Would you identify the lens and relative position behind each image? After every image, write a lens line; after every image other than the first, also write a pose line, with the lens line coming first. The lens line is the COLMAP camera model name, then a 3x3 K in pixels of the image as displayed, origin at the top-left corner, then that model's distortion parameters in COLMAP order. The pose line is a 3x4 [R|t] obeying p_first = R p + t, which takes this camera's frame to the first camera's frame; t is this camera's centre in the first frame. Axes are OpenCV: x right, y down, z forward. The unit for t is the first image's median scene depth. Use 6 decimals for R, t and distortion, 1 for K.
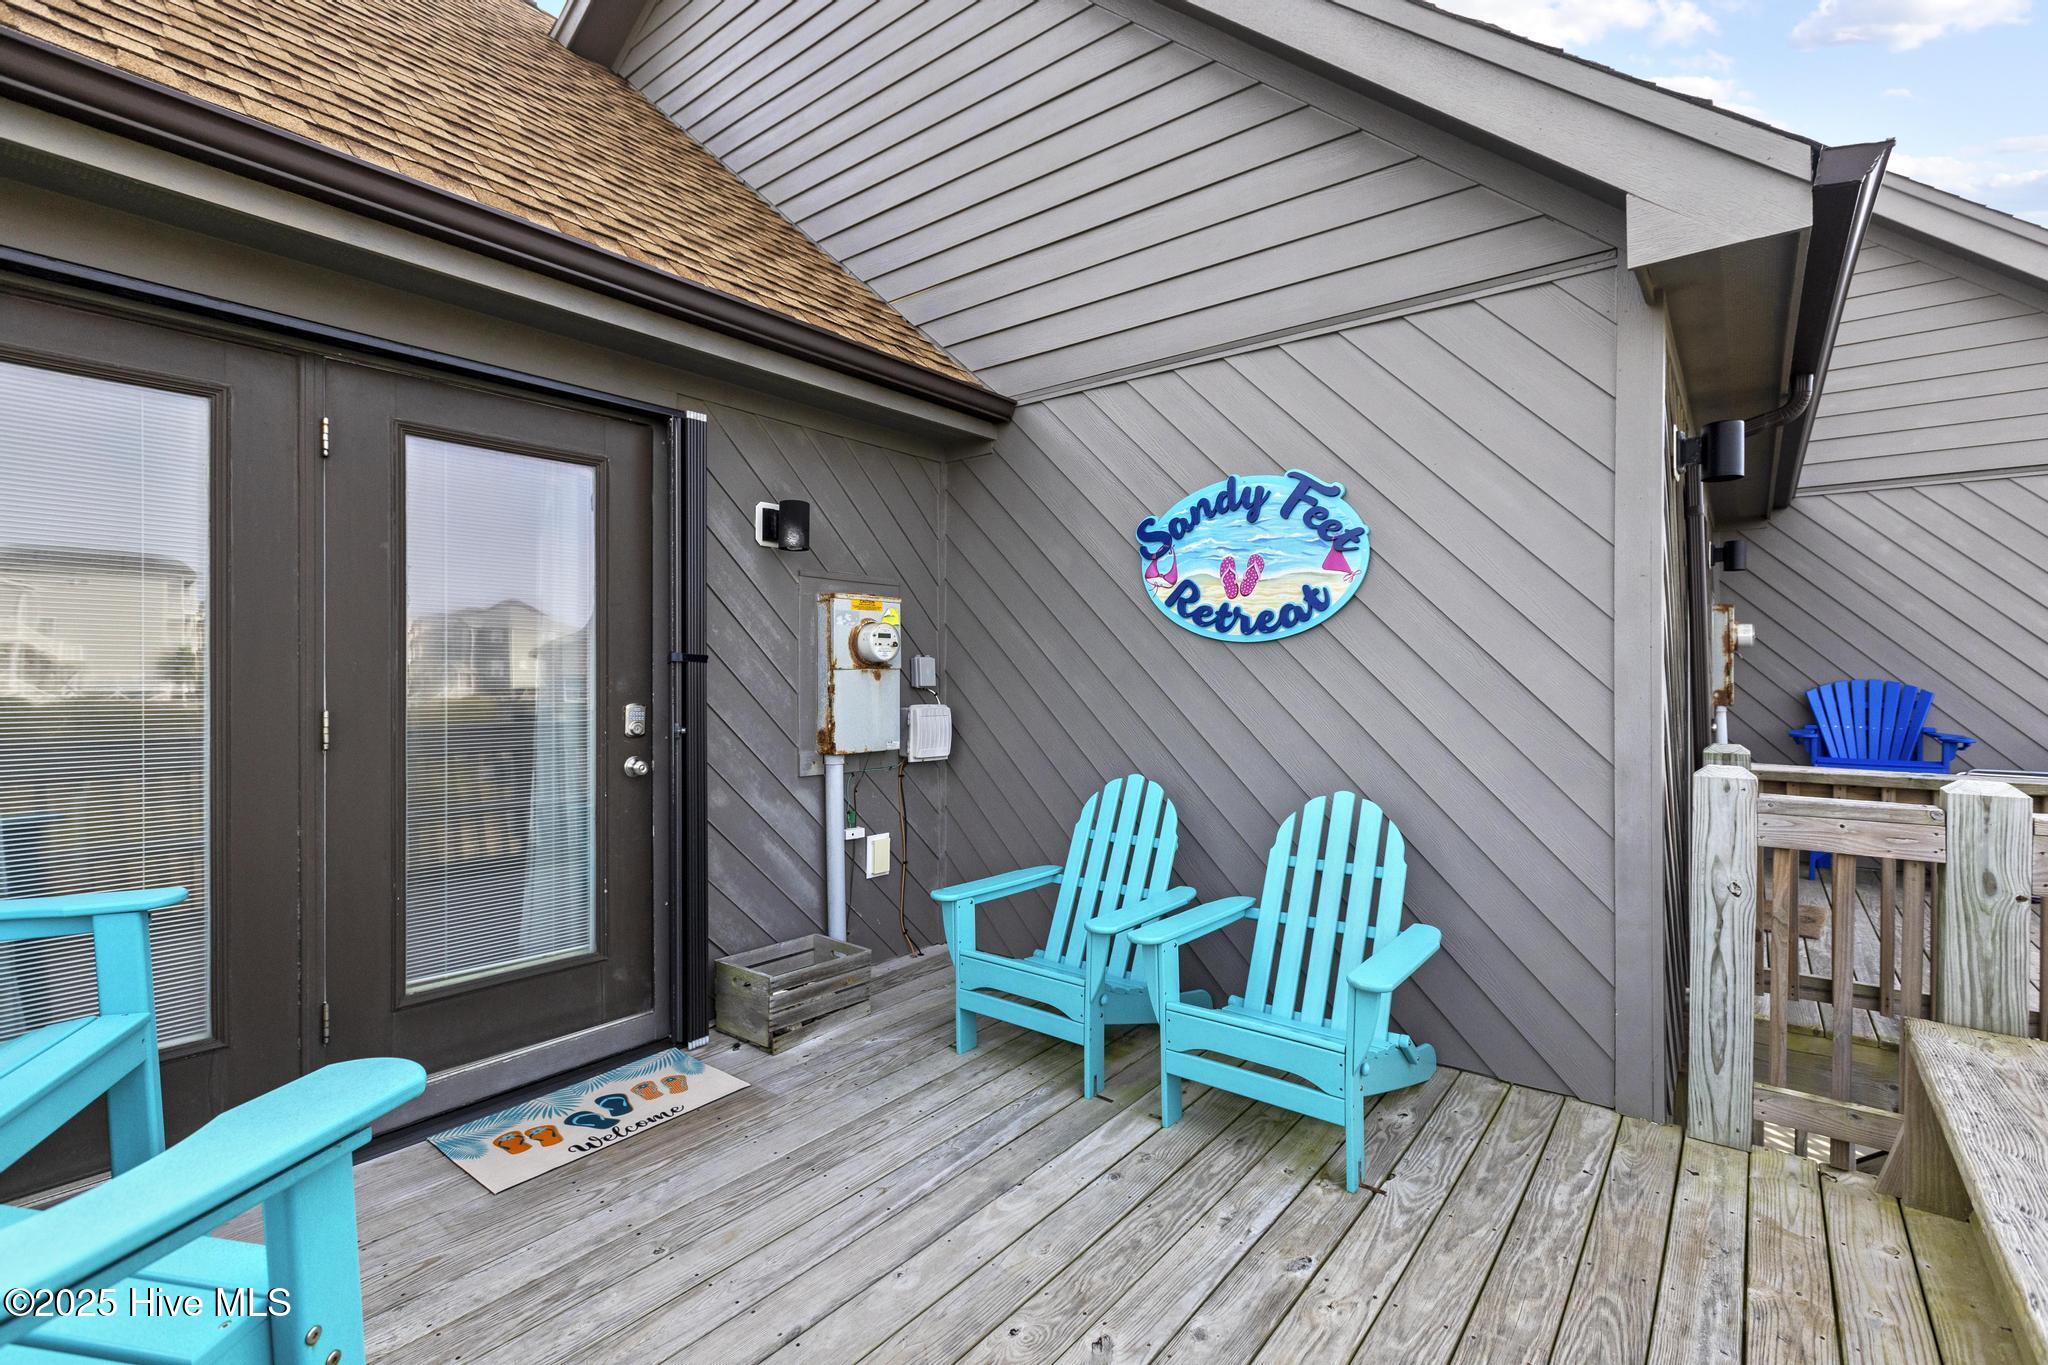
lens RADIAL K [[937.0, 0, 1021.4], [0, 937.0, 678.2], [0, 0, 1]] dist [-0.000096, 0.000114]
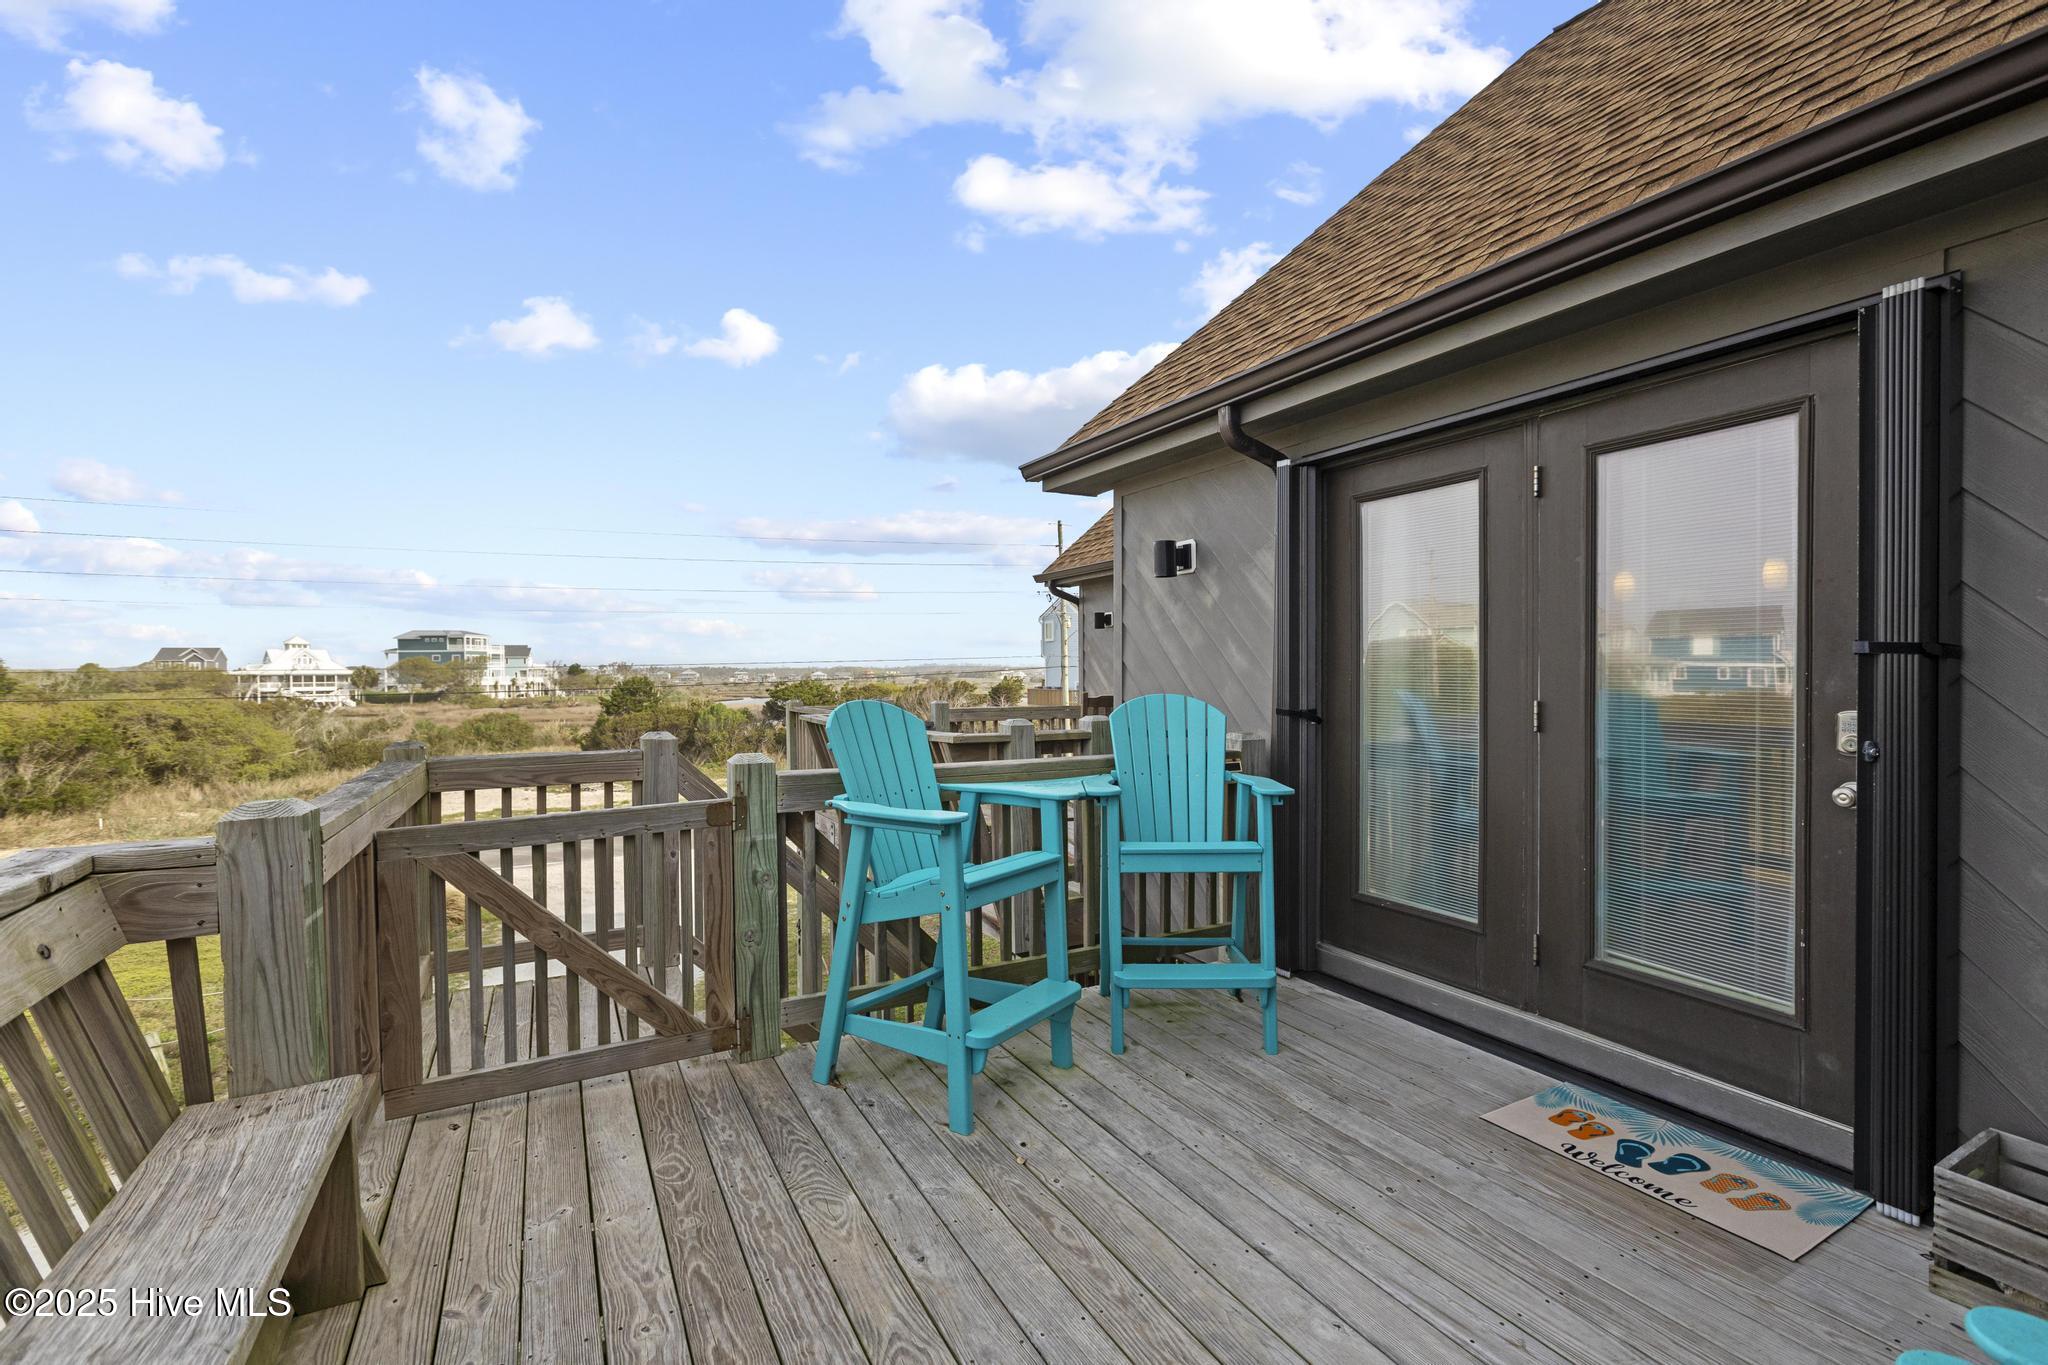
lens RADIAL K [[937.0, 0, 1024.1], [0, 937.0, 684.3], [0, 0, 1]] dist [-0.000096, 0.000114]
pose [[-0.417371, 0.017775, -0.908562, 0.635580], [0.003486, 0.999833, 0.017960, -0.011392], [0.908729, 0.004329, -0.417363, 0.844851]]
